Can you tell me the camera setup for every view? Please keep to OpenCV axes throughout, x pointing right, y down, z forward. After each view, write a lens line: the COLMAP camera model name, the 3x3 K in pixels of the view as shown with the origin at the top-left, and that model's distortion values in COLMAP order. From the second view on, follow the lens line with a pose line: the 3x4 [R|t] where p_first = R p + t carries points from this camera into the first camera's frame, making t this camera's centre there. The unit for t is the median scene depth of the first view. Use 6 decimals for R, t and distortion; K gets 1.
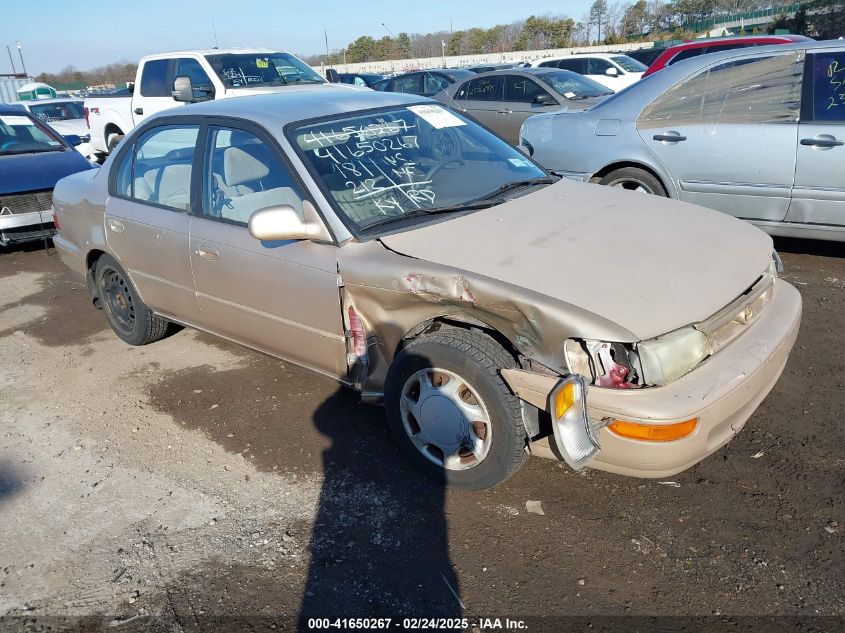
lens RADIAL K [[660.8, 0, 422.9], [0, 660.8, 318.6], [0, 0, 1]] dist [0.013255, -0.009188]
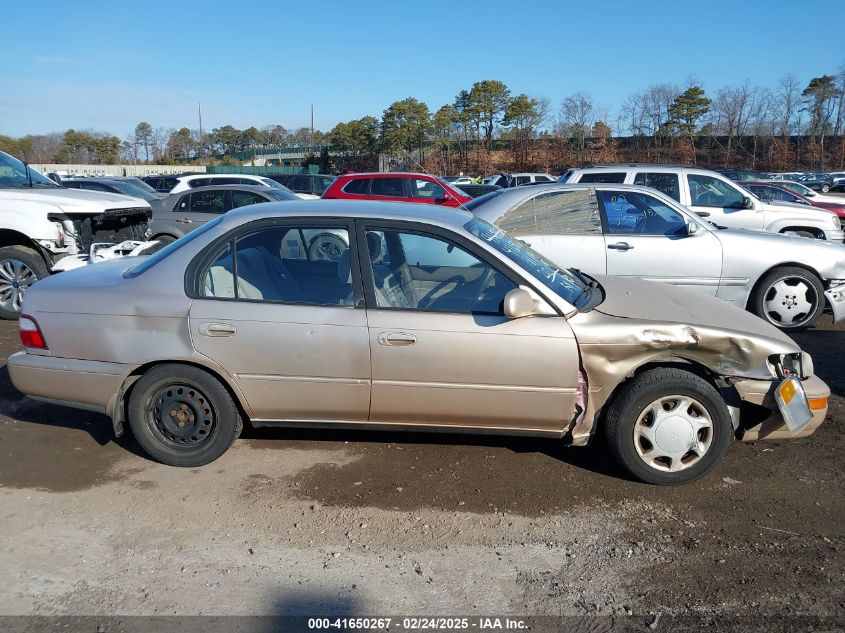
lens RADIAL K [[660.8, 0, 420.2], [0, 660.8, 321.8], [0, 0, 1]] dist [0.013255, -0.009188]
pose [[0.801834, -0.061296, 0.594395, -0.290532], [0.157813, 0.981130, -0.111711, -0.000942], [-0.576331, 0.183377, 0.796377, 0.040168]]
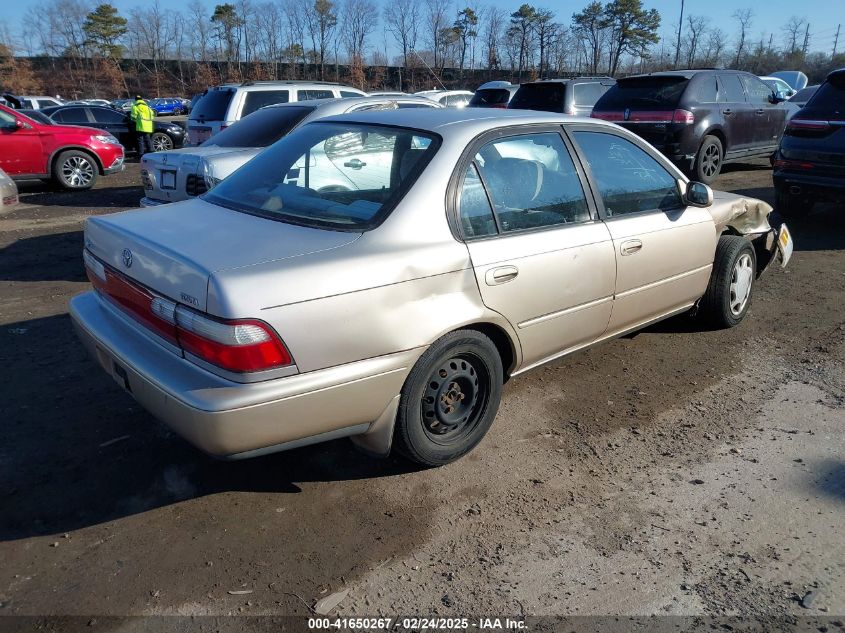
lens RADIAL K [[660.8, 0, 426.5], [0, 660.8, 317.9], [0, 0, 1]] dist [0.013255, -0.009188]
pose [[0.130282, -0.249051, 0.959688, -0.404825], [0.351633, 0.916625, 0.190140, -0.074600], [-0.927028, 0.312686, 0.206994, 0.276303]]
